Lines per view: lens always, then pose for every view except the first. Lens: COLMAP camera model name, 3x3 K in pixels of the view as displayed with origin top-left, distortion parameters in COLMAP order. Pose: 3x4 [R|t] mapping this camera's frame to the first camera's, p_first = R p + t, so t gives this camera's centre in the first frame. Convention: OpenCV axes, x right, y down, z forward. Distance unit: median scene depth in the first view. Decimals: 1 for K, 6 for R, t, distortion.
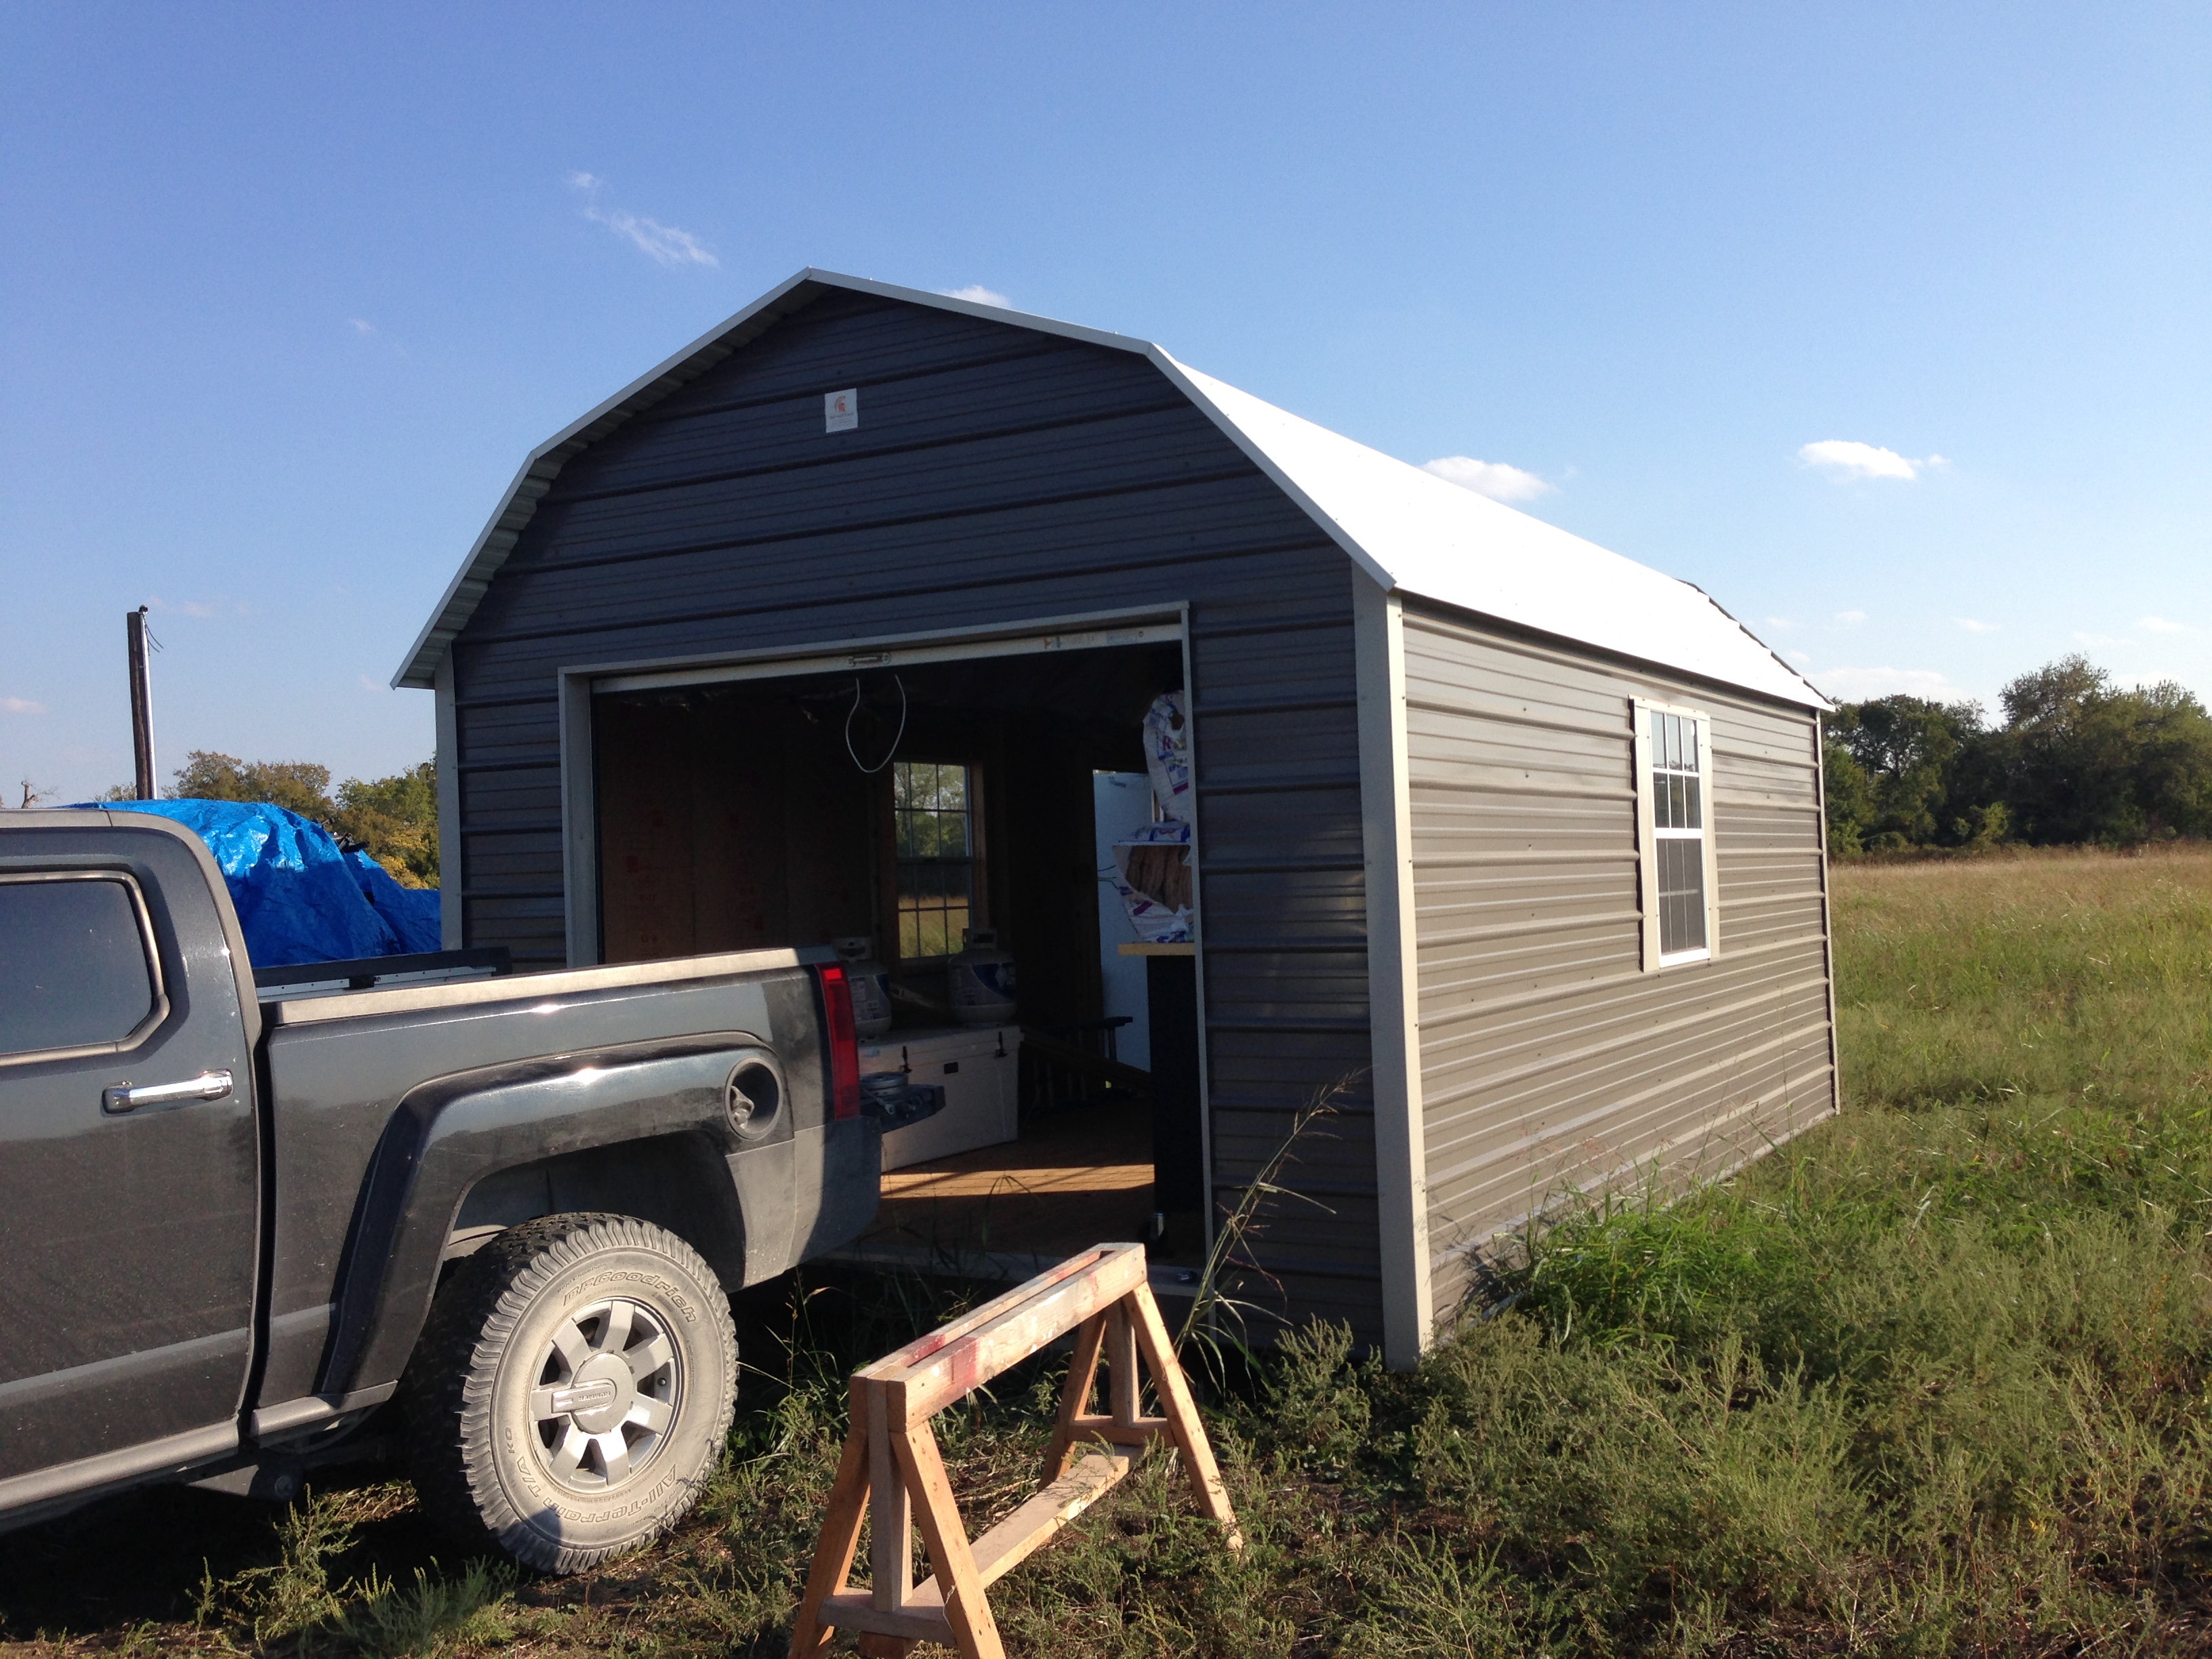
lens RADIAL K [[2130.8, 0, 1105.0], [0, 2130.8, 816.9], [0, 0, 1]] dist [0.023159, 0.000000]
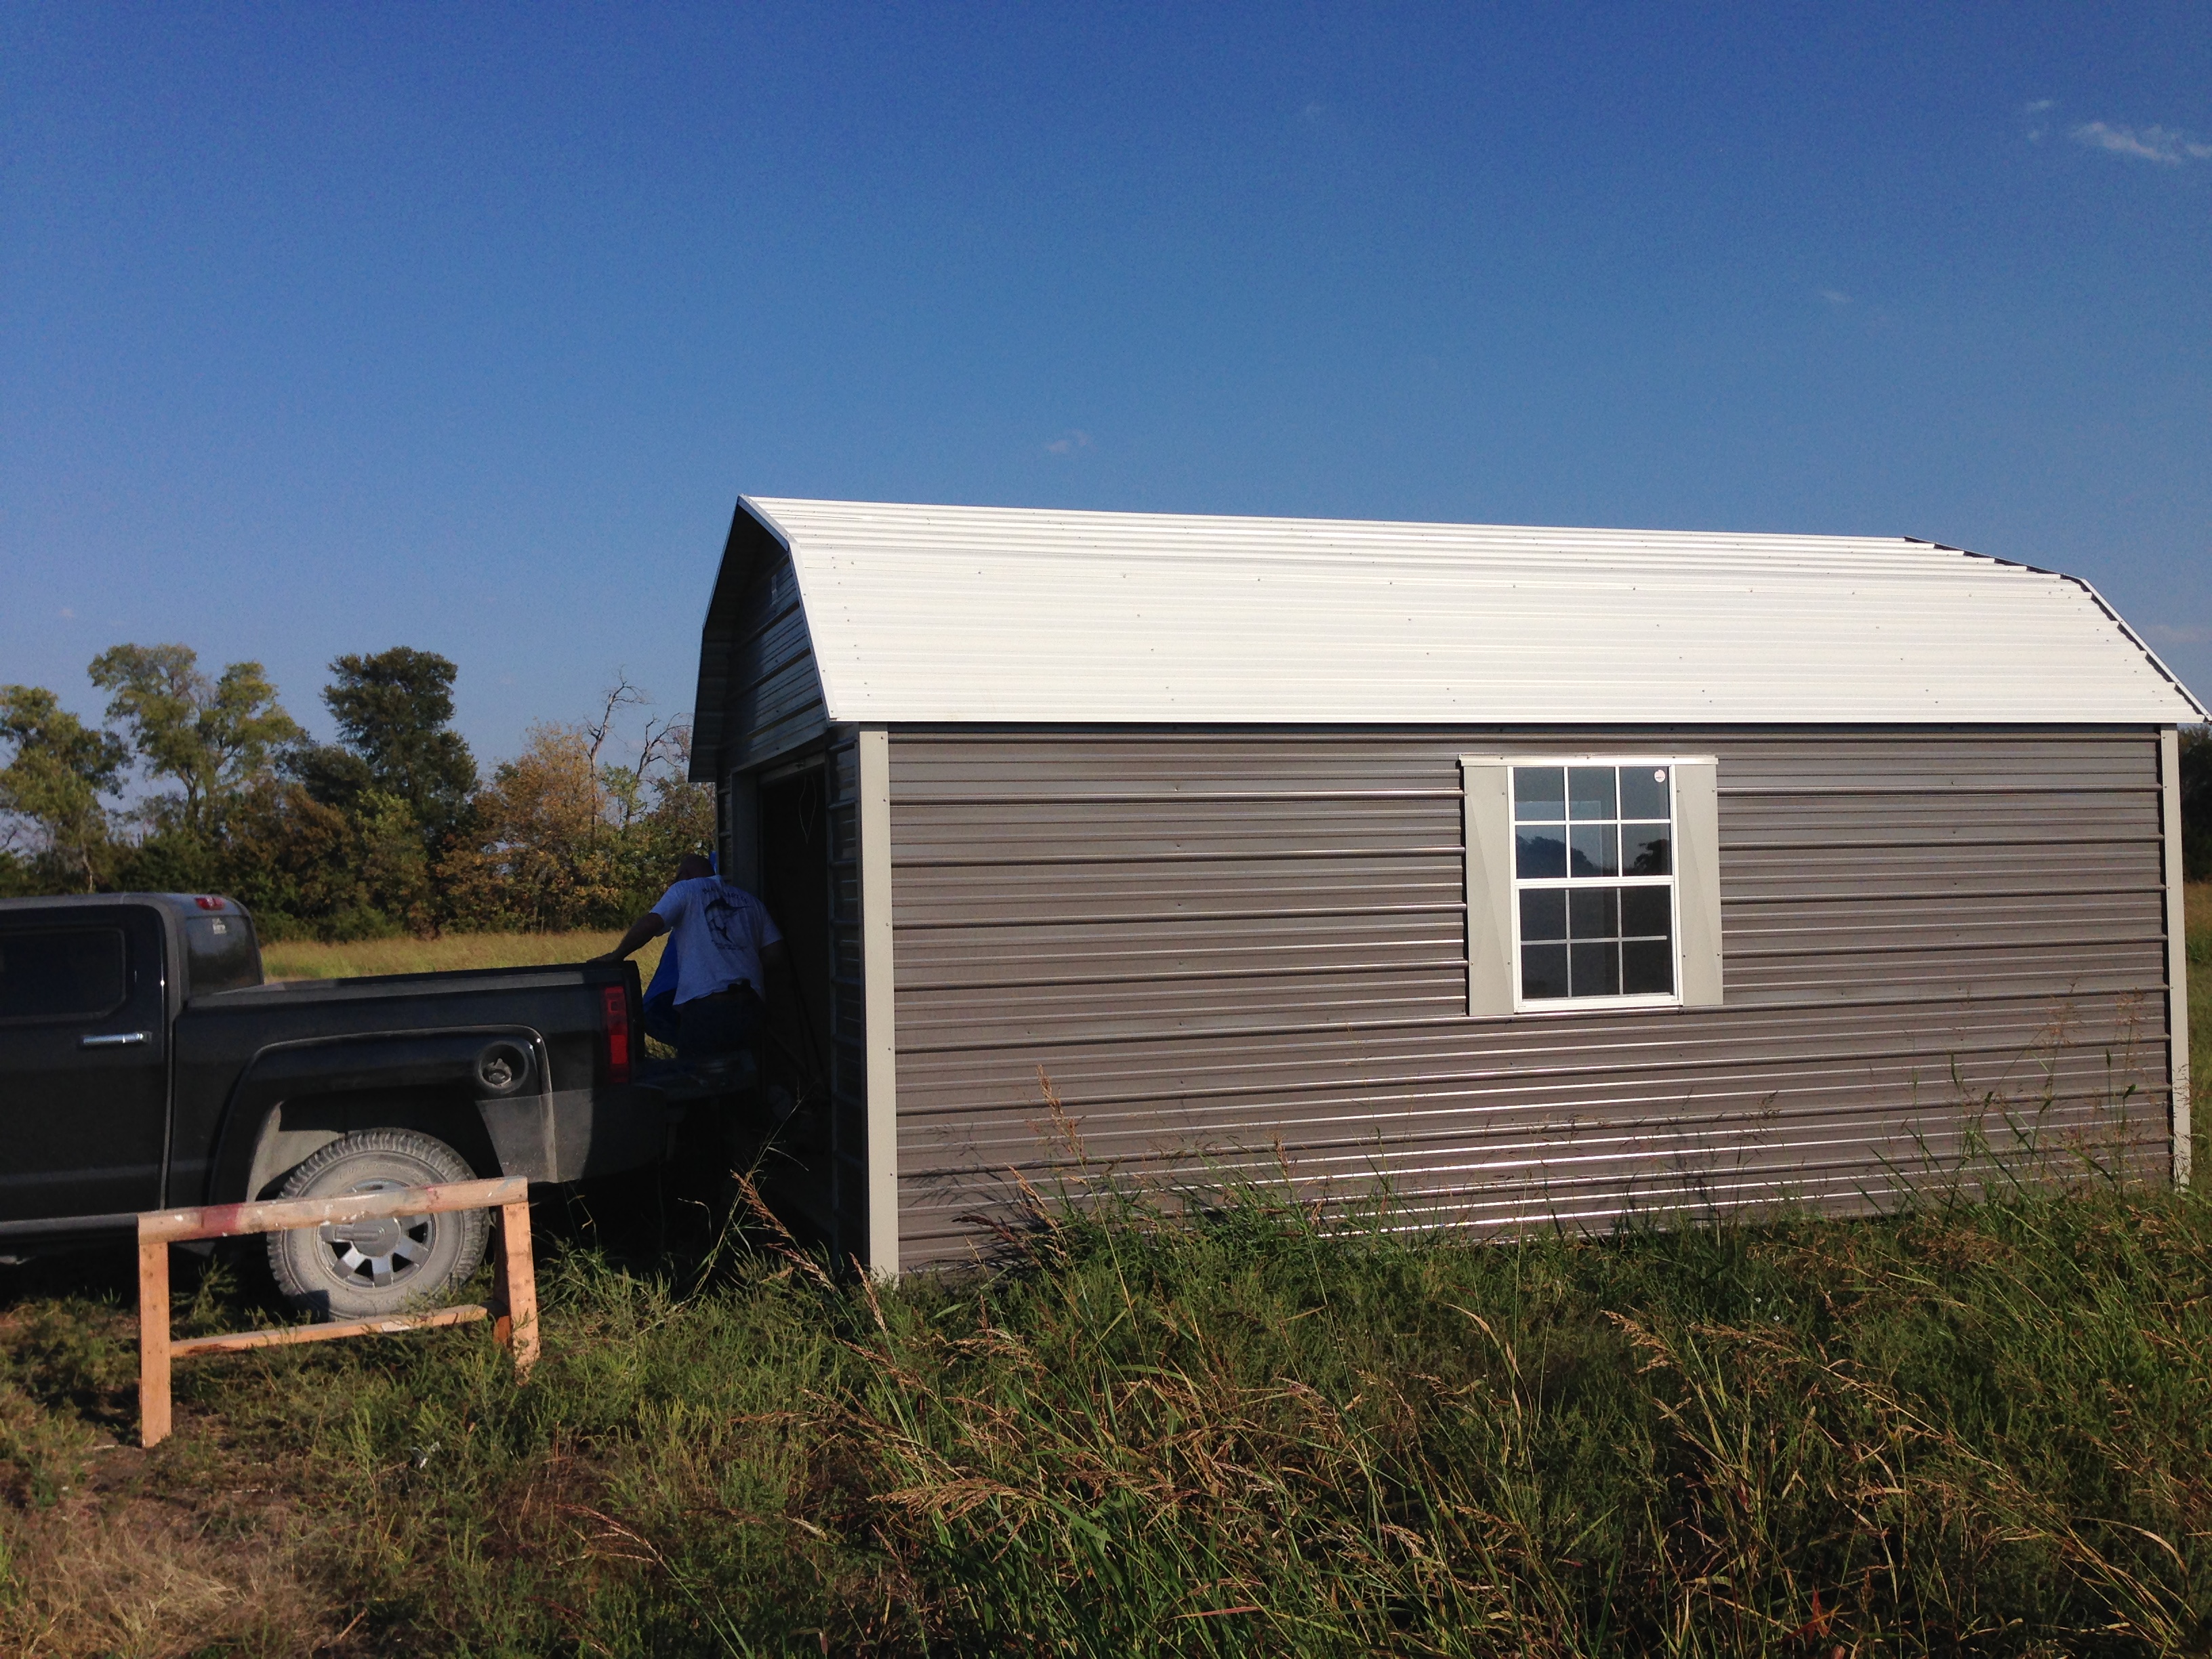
lens RADIAL K [[2130.8, 0, 1109.8], [0, 2130.8, 842.7], [0, 0, 1]] dist [0.023159, 0.000000]
pose [[0.741699, 0.002668, -0.670728, 1.242280], [0.020187, 0.999450, 0.026298, -0.068031], [0.670429, -0.033045, 0.741238, 0.131608]]
